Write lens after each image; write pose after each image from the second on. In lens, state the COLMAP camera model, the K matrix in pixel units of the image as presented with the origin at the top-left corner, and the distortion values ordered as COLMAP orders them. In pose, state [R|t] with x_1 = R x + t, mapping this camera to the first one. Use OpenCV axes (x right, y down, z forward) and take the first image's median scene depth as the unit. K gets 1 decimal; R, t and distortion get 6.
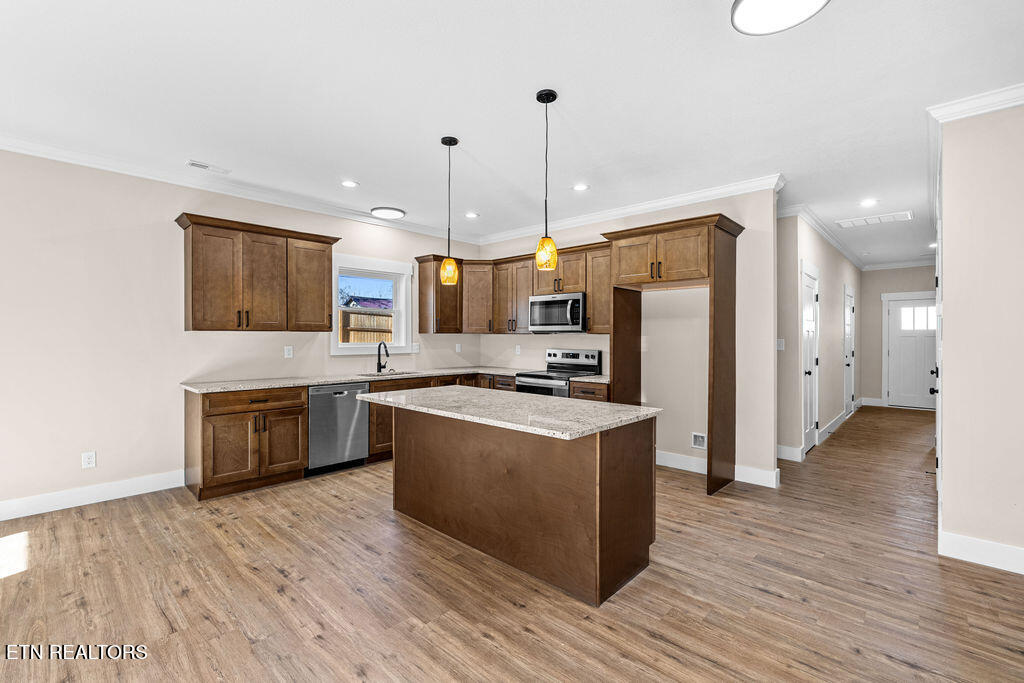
lens RADIAL K [[451.0, 0, 508.1], [0, 451.0, 336.4], [0, 0, 1]] dist [-0.010074, 0.001318]
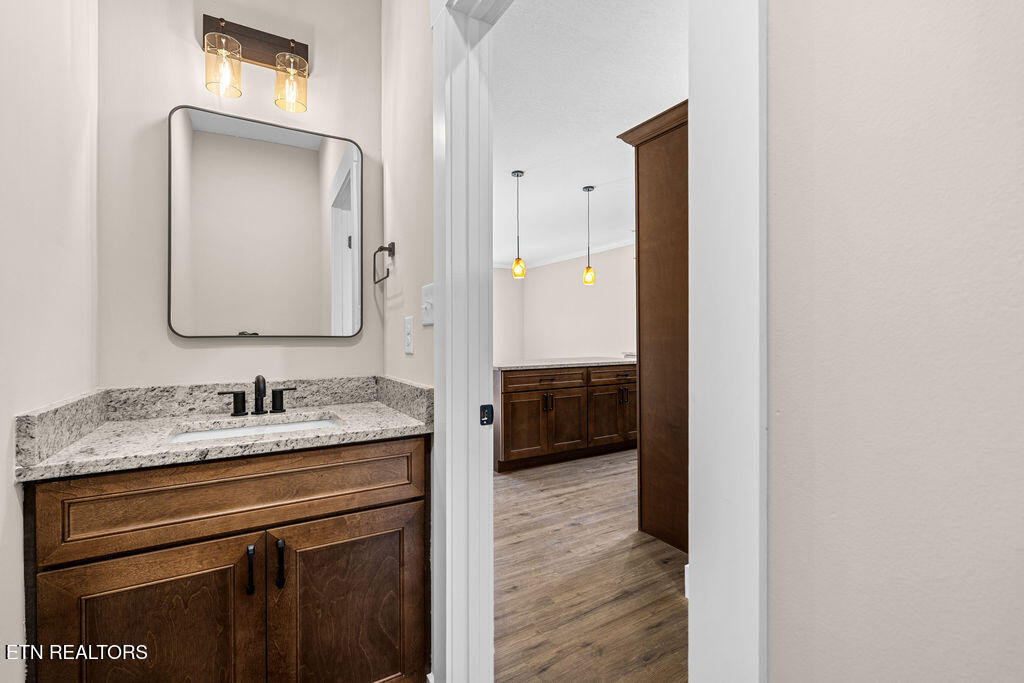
lens RADIAL K [[451.0, 0, 513.6], [0, 451.0, 334.6], [0, 0, 1]] dist [-0.010074, 0.001318]
pose [[-0.264747, -0.004332, -0.964308, 1.037934], [0.005154, 0.999969, -0.005907, 0.043494], [0.964304, -0.006534, -0.264716, 0.873241]]
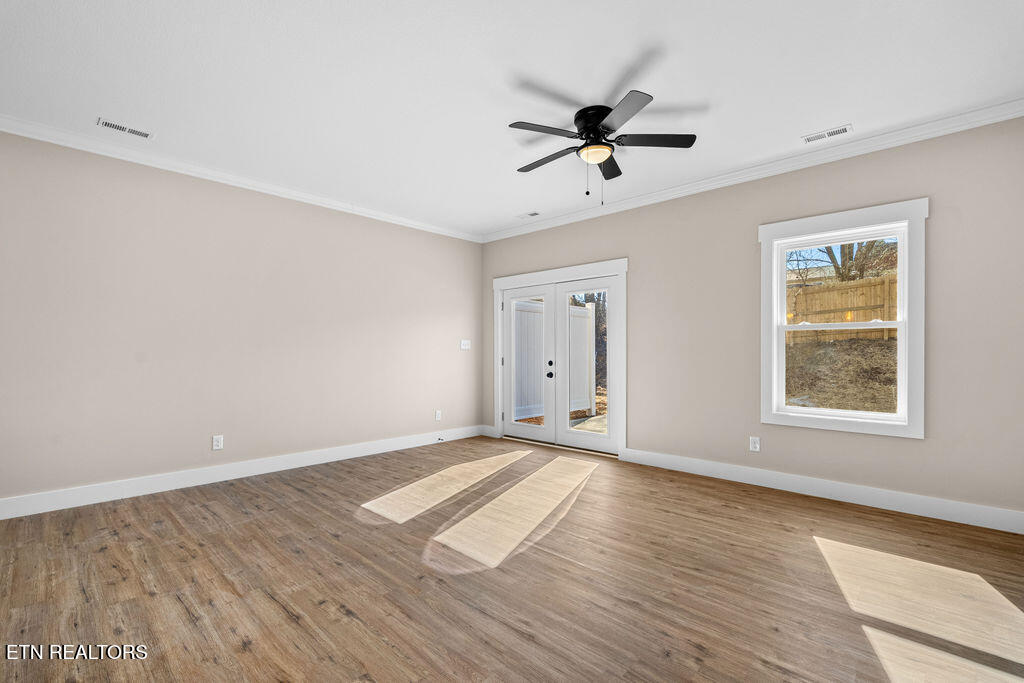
lens RADIAL K [[451.0, 0, 516.8], [0, 451.0, 352.7], [0, 0, 1]] dist [-0.010074, 0.001318]
pose [[-0.999880, -0.006382, -0.014108, -0.377009], [-0.006422, 0.999976, 0.002772, 0.038481], [0.014090, 0.002862, -0.999897, 0.828514]]
